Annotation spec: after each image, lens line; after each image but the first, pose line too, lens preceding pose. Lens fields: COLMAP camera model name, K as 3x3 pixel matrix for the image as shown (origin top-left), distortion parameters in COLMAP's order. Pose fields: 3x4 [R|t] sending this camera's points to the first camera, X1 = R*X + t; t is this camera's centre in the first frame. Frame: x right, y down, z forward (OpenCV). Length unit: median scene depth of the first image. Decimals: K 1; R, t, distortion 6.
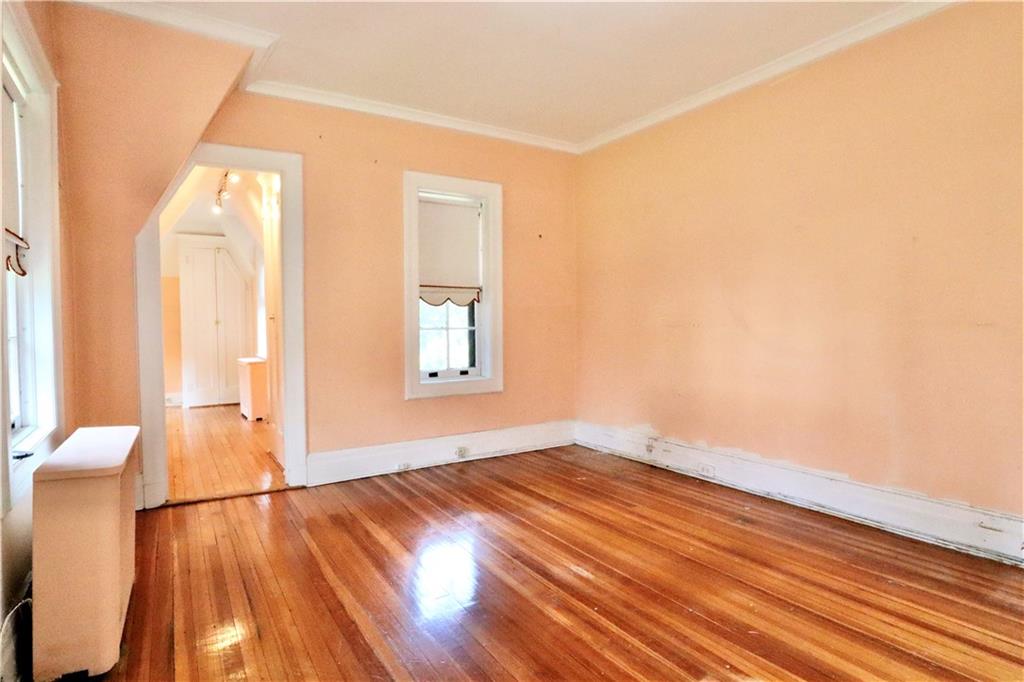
lens RADIAL K [[548.6, 0, 514.7], [0, 548.6, 342.5], [0, 0, 1]] dist [-0.043460, 0.012312]
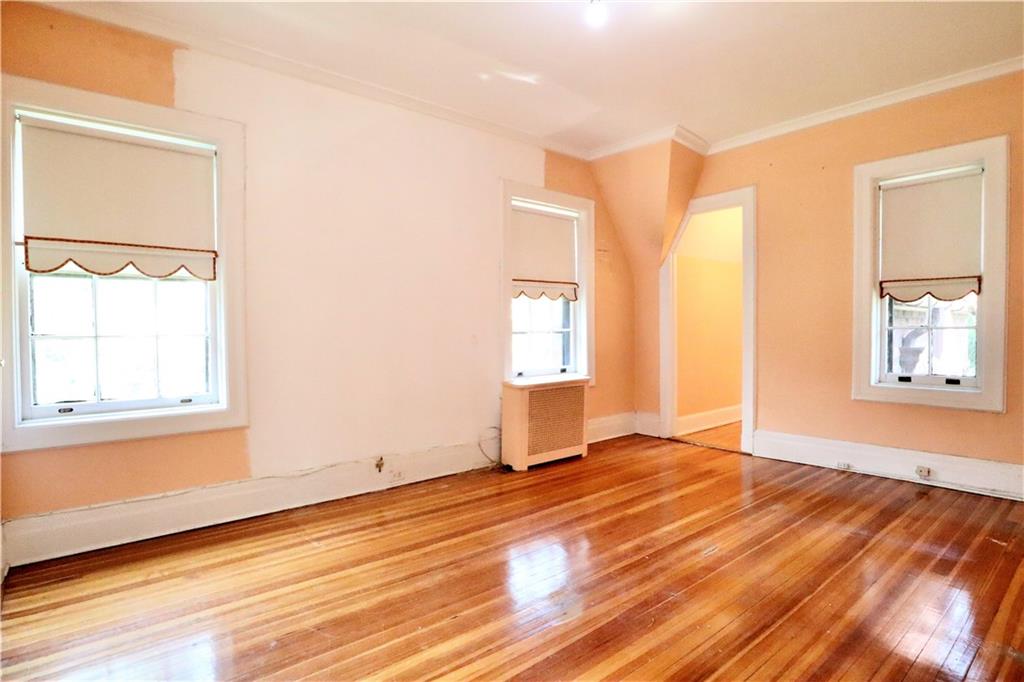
lens RADIAL K [[548.6, 0, 514.9], [0, 548.6, 337.6], [0, 0, 1]] dist [-0.043460, 0.012312]
pose [[0.127089, 0.030511, -0.991422, 0.766325], [-0.018712, 0.999423, 0.028359, -0.025721], [0.991715, 0.014947, 0.127587, 0.304795]]
